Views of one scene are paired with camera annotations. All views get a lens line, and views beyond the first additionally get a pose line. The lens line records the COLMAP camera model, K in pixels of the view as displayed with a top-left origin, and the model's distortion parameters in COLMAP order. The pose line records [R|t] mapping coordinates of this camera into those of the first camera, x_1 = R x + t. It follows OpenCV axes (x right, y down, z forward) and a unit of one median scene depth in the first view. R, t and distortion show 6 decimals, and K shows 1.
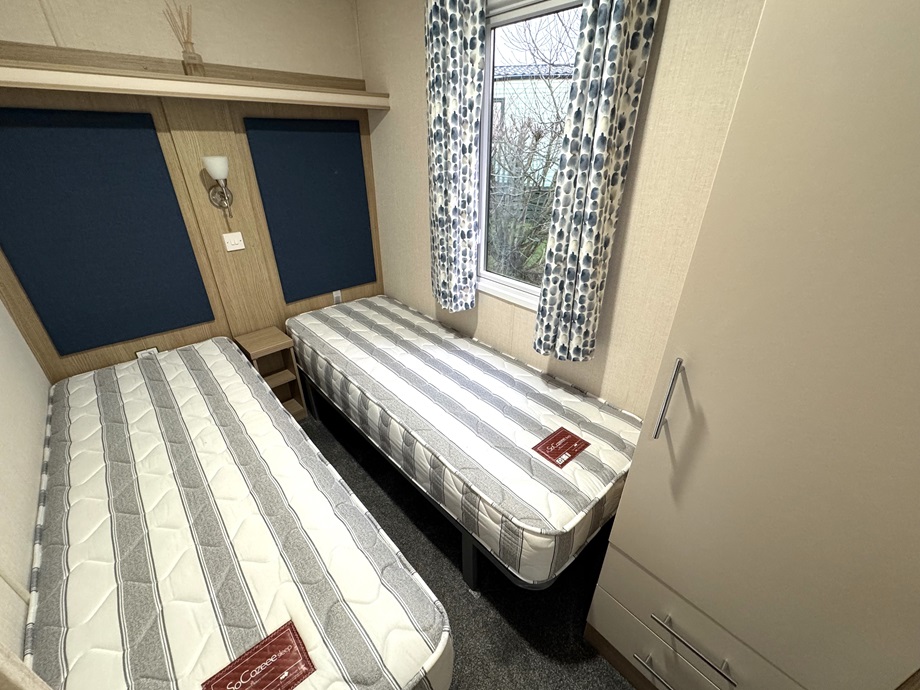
lens RADIAL K [[385.0, 0, 460.0], [0, 385.0, 345.0], [0, 0, 1]] dist [0.000188, 0.000069]
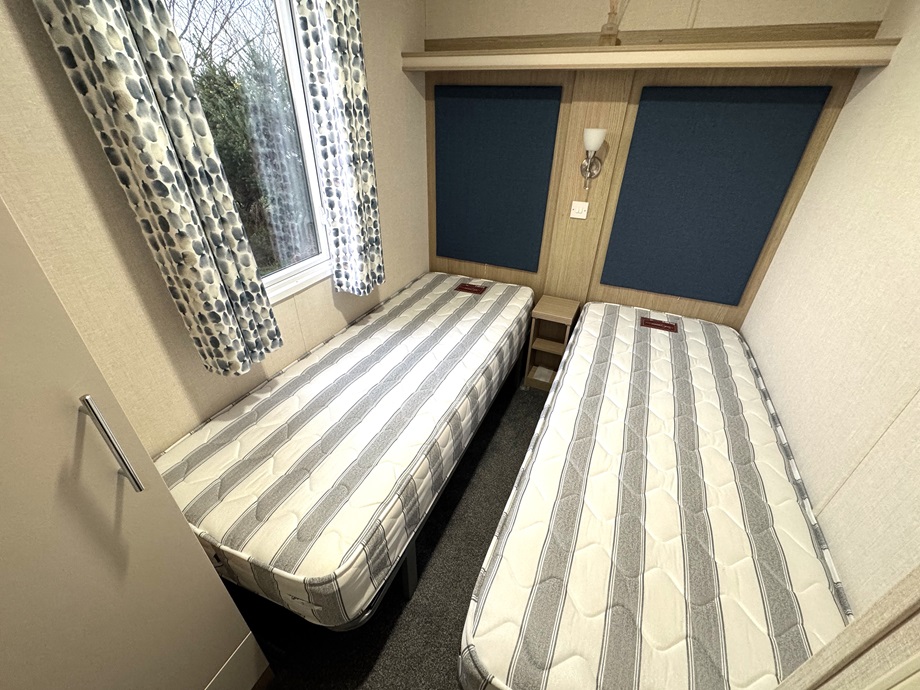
lens RADIAL K [[390.1, 0, 460.0], [0, 390.1, 345.0], [0, 0, 1]] dist [-0.001023, 0.000080]
pose [[0.421154, 0.475923, -0.772092, 0.286404], [-0.440521, 0.851453, 0.284550, -0.126259], [0.792824, 0.220283, 0.568247, 0.241460]]
